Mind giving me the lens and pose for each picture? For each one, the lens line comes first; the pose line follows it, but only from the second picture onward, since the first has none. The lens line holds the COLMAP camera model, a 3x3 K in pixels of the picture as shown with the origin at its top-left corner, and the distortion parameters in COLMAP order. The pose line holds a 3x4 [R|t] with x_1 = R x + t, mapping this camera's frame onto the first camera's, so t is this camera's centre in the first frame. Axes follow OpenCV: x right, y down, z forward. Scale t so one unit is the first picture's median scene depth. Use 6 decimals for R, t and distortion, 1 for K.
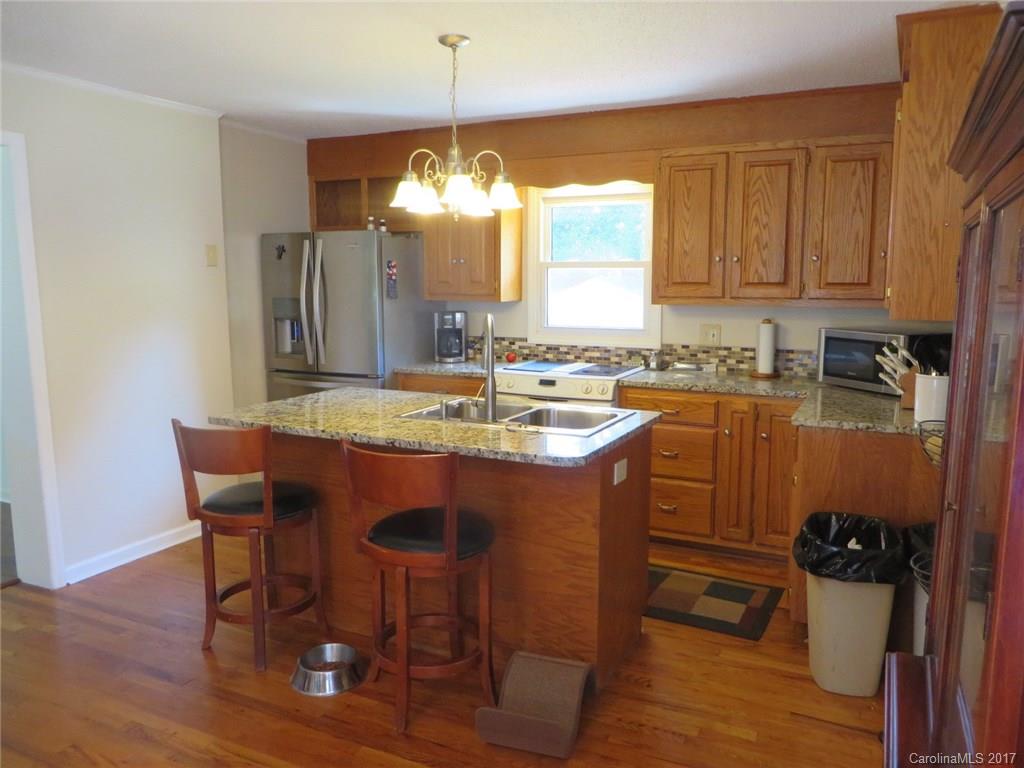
lens RADIAL K [[770.3, 0, 517.9], [0, 770.3, 380.3], [0, 0, 1]] dist [-0.007003, -0.003884]
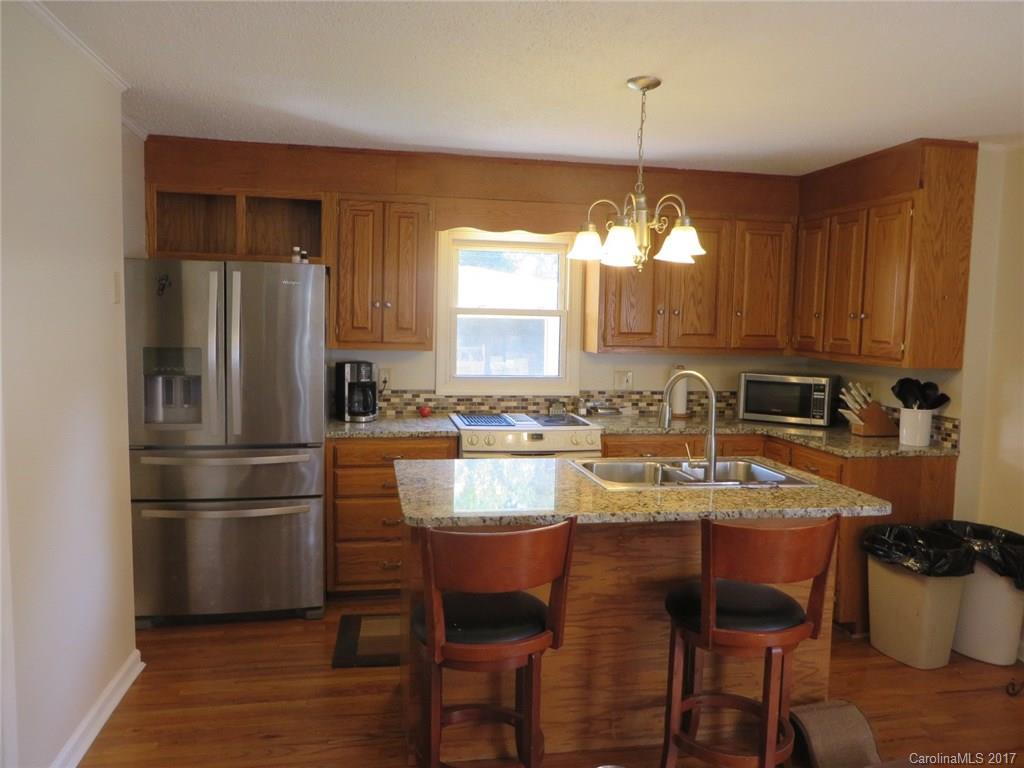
lens RADIAL K [[770.3, 0, 517.9], [0, 770.3, 380.3], [0, 0, 1]] dist [-0.007003, -0.003884]
pose [[0.792951, -0.030833, 0.608505, -0.521522], [0.059227, 0.997890, -0.026617, -0.039845], [-0.606400, 0.057146, 0.793103, 0.239261]]
